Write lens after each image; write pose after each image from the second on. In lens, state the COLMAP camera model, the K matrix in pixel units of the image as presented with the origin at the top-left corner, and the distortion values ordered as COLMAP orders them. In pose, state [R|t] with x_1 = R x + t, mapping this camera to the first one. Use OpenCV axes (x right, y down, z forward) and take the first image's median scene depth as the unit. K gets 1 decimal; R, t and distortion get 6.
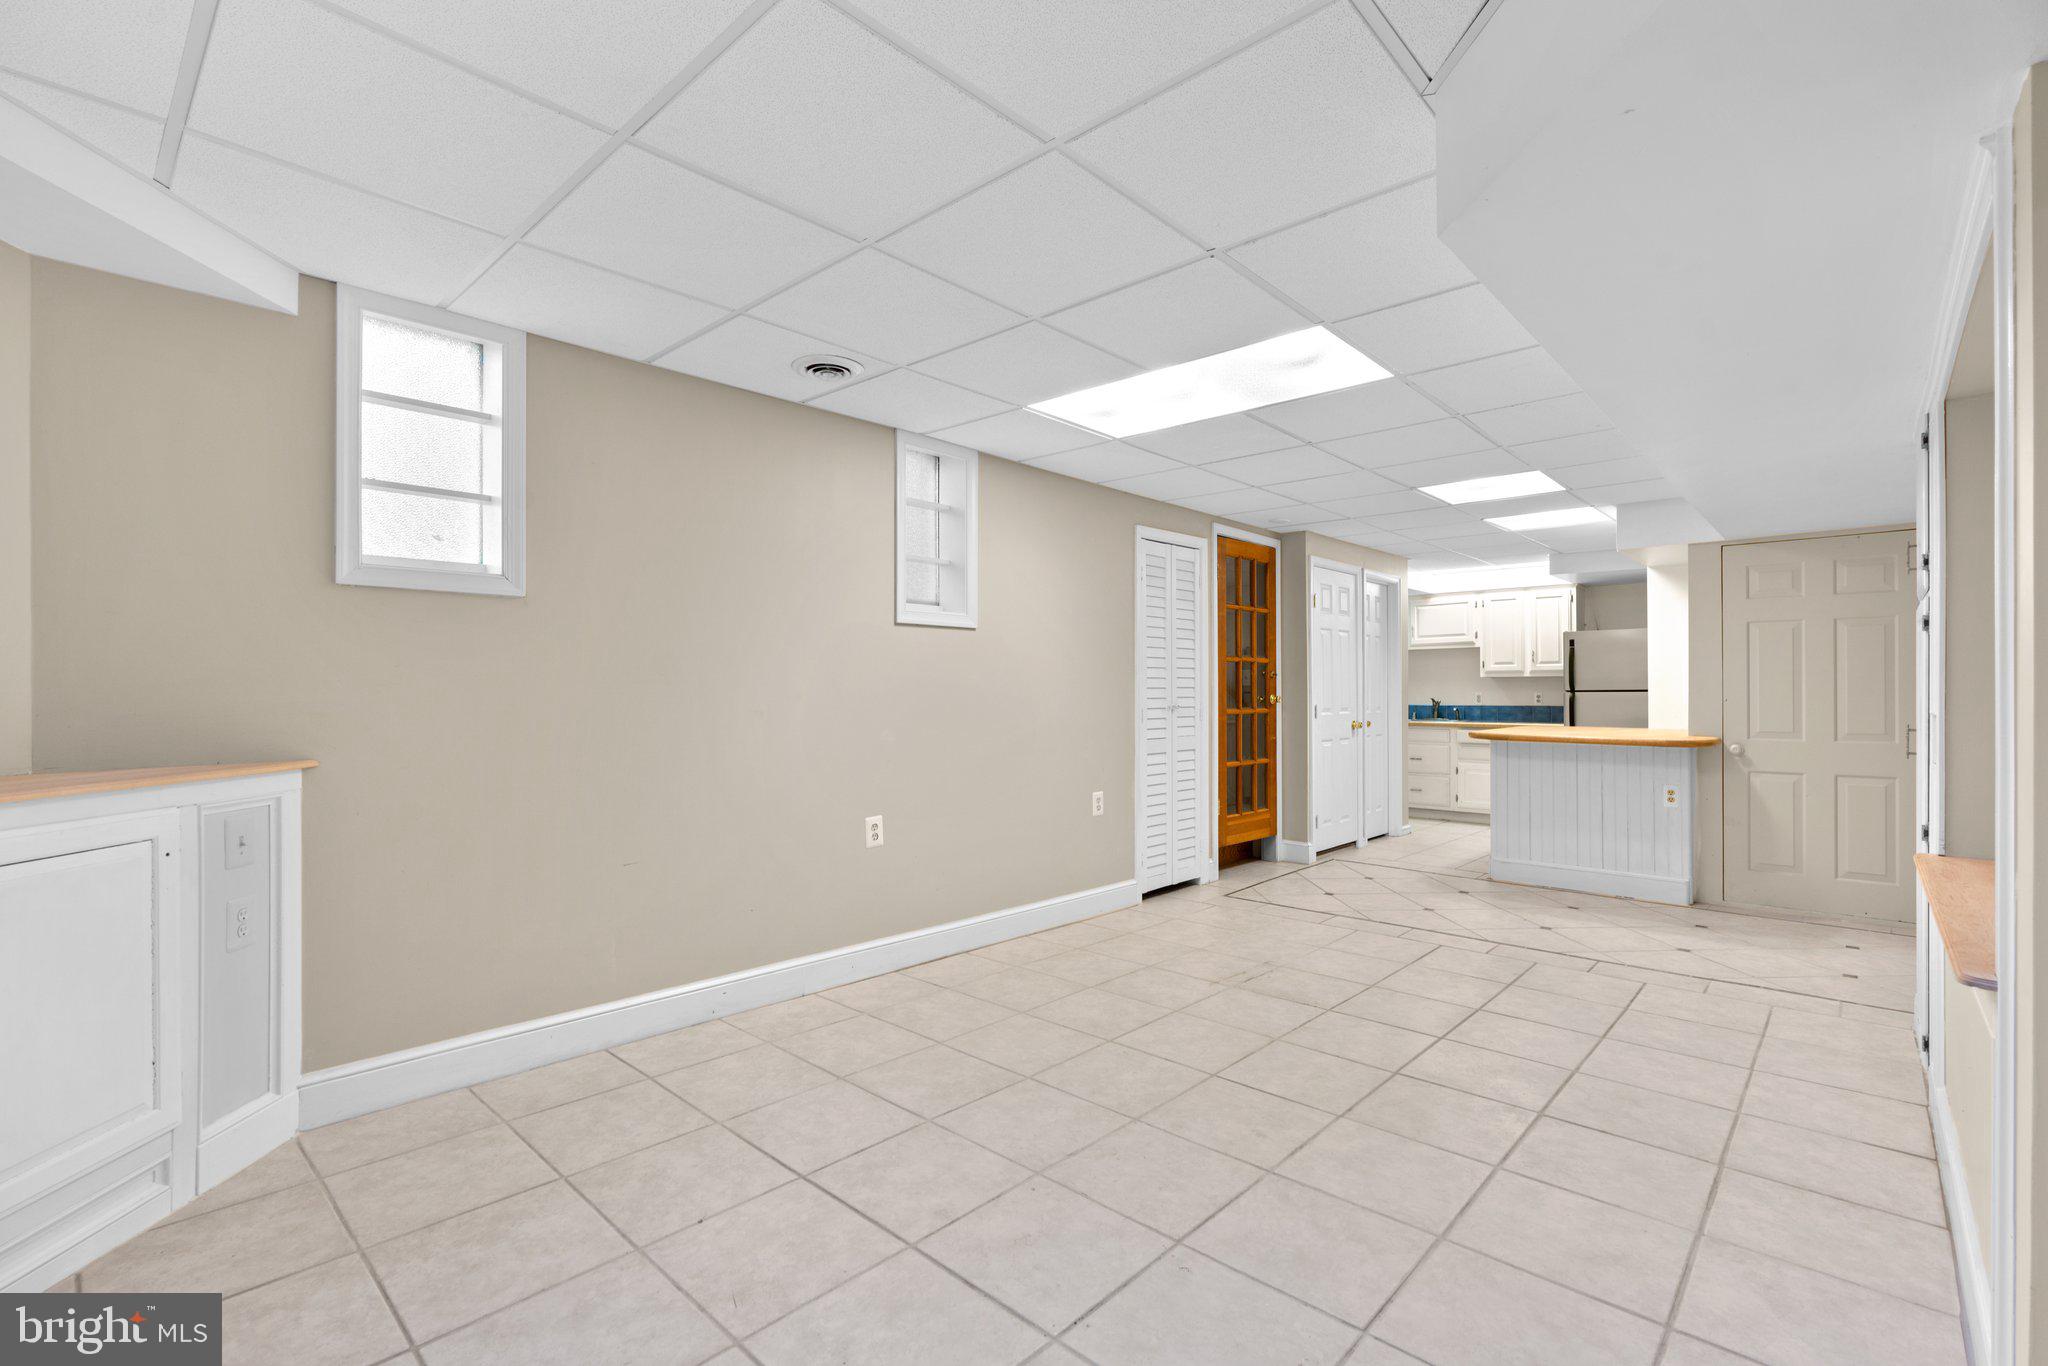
lens RADIAL K [[919.7, 0, 1025.6], [0, 919.7, 689.0], [0, 0, 1]] dist [-0.008946, 0.002722]
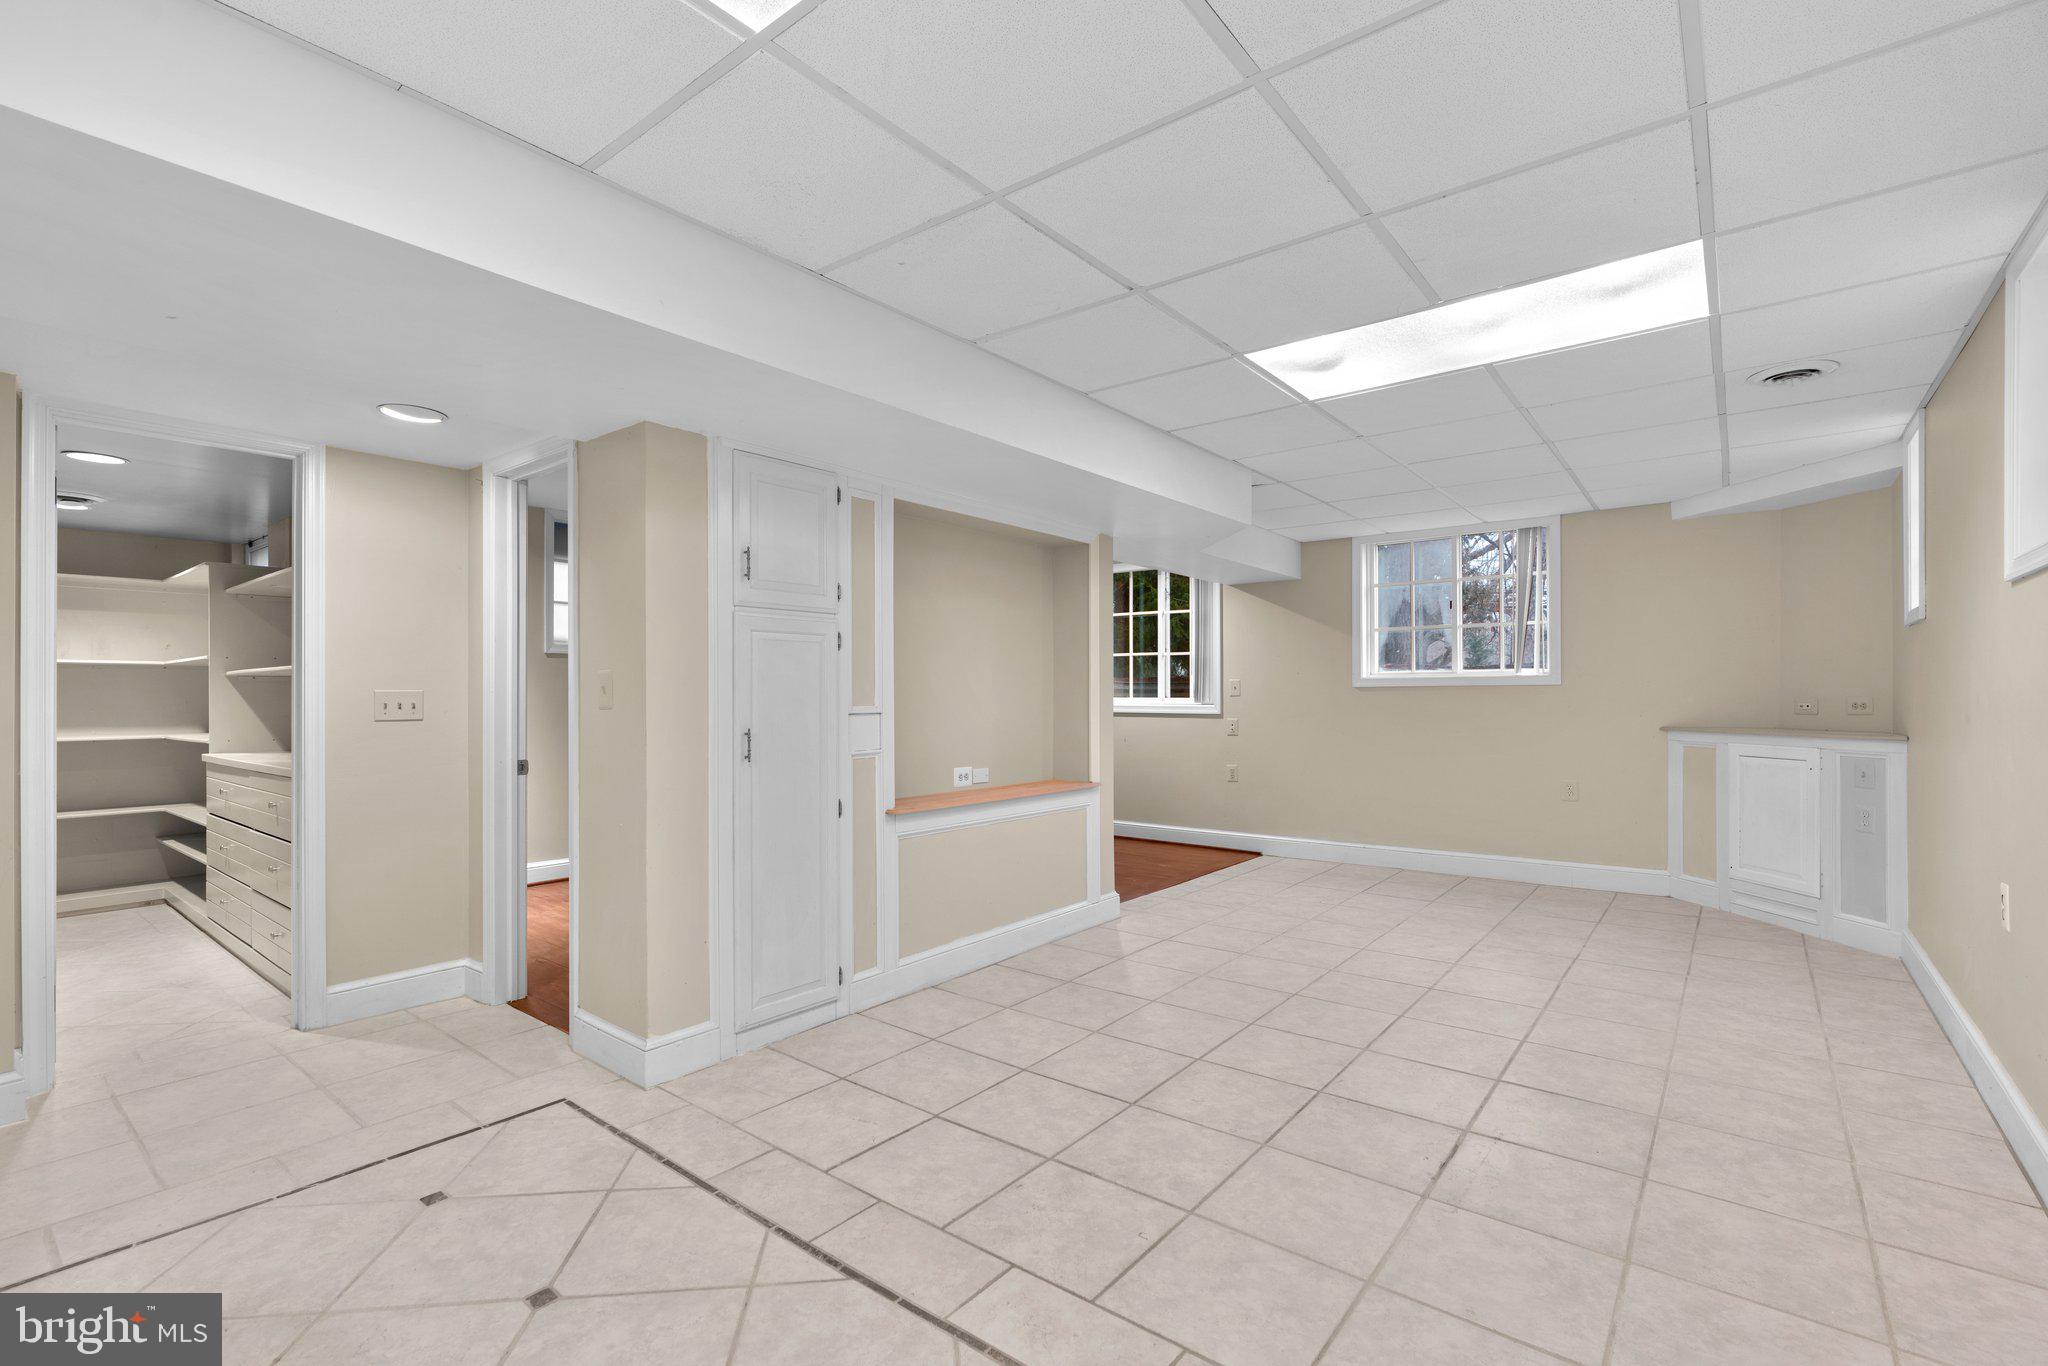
lens RADIAL K [[919.7, 0, 1013.1], [0, 919.7, 695.1], [0, 0, 1]] dist [-0.008946, 0.002722]
pose [[-0.997735, 0.001131, -0.067259, 0.450945], [0.001215, 0.999999, -0.001205, 0.001847], [0.067258, -0.001284, -0.997735, 1.233609]]
